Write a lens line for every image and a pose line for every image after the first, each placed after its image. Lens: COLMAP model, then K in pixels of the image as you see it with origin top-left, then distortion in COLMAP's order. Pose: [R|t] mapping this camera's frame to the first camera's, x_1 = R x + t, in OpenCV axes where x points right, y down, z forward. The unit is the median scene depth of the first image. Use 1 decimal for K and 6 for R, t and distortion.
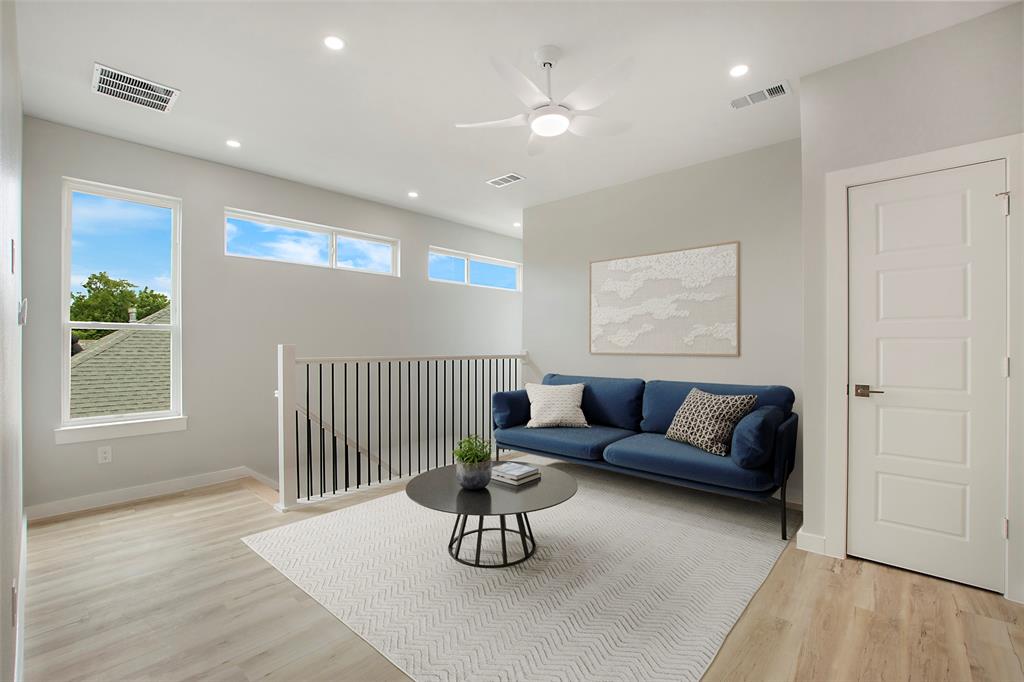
lens RADIAL K [[451.1, 0, 511.2], [0, 451.1, 349.4], [0, 0, 1]] dist [-0.026800, 0.000703]
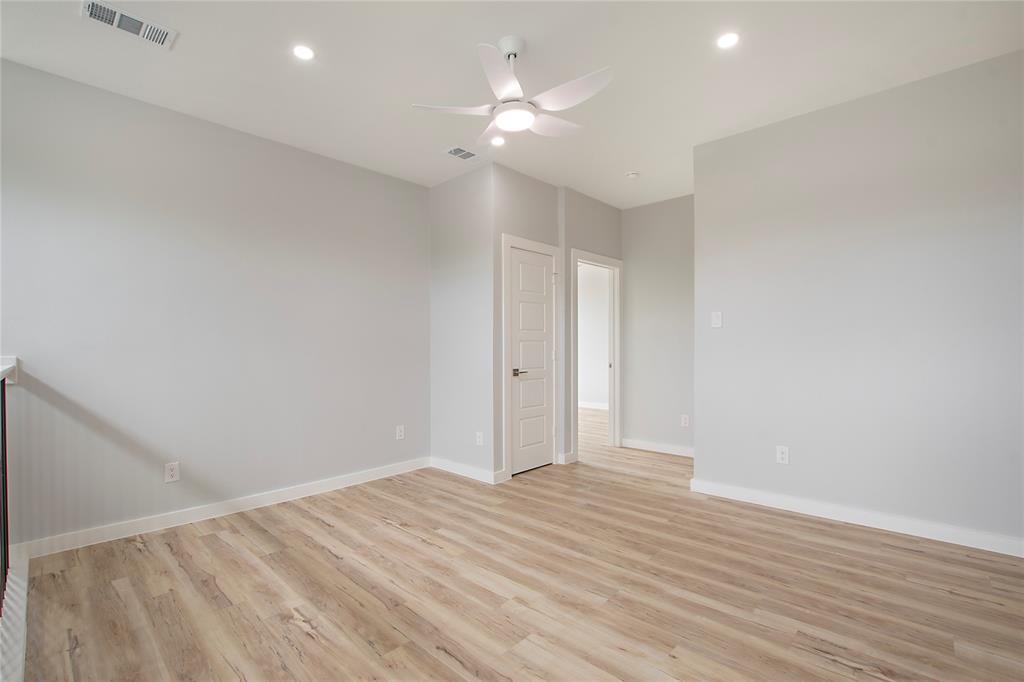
lens RADIAL K [[456.5, 0, 511.1], [0, 456.5, 350.7], [0, 0, 1]] dist [-0.036435, 0.007803]
pose [[0.017337, -0.004757, 0.999838, -0.707662], [0.010348, 0.999936, 0.004578, 0.001082], [-0.999796, 0.010267, 0.017385, 0.756783]]
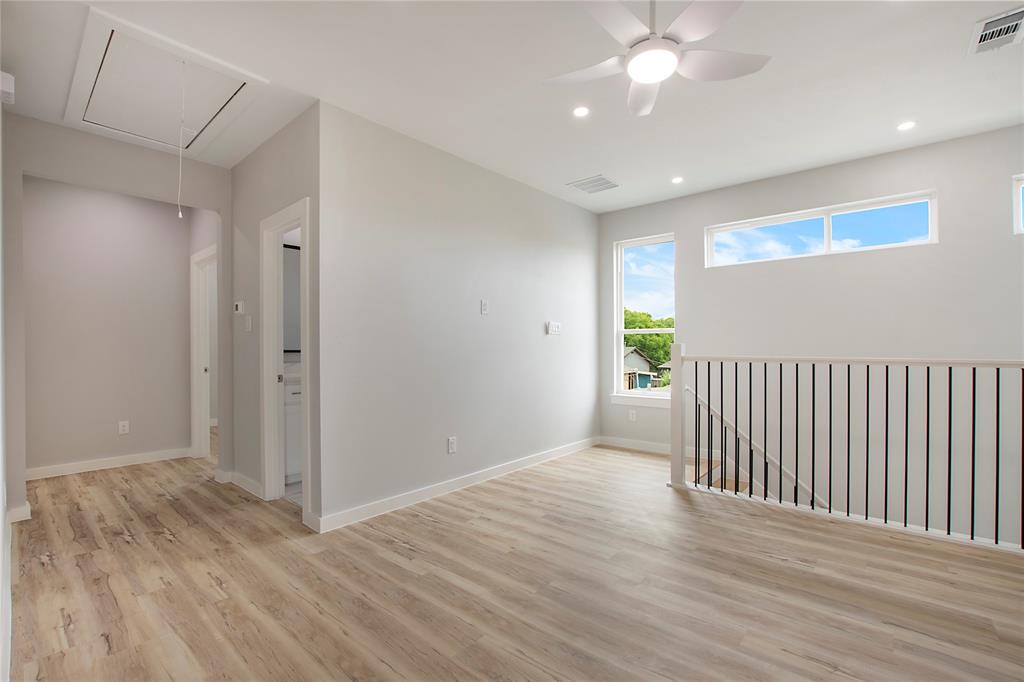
lens RADIAL K [[456.5, 0, 511.1], [0, 456.5, 350.7], [0, 0, 1]] dist [-0.036435, 0.007803]
pose [[0.015388, 0.011956, -0.999810, 0.659822], [-0.003564, 0.999923, 0.011902, -0.003841], [0.999875, 0.003380, 0.015429, 0.559102]]
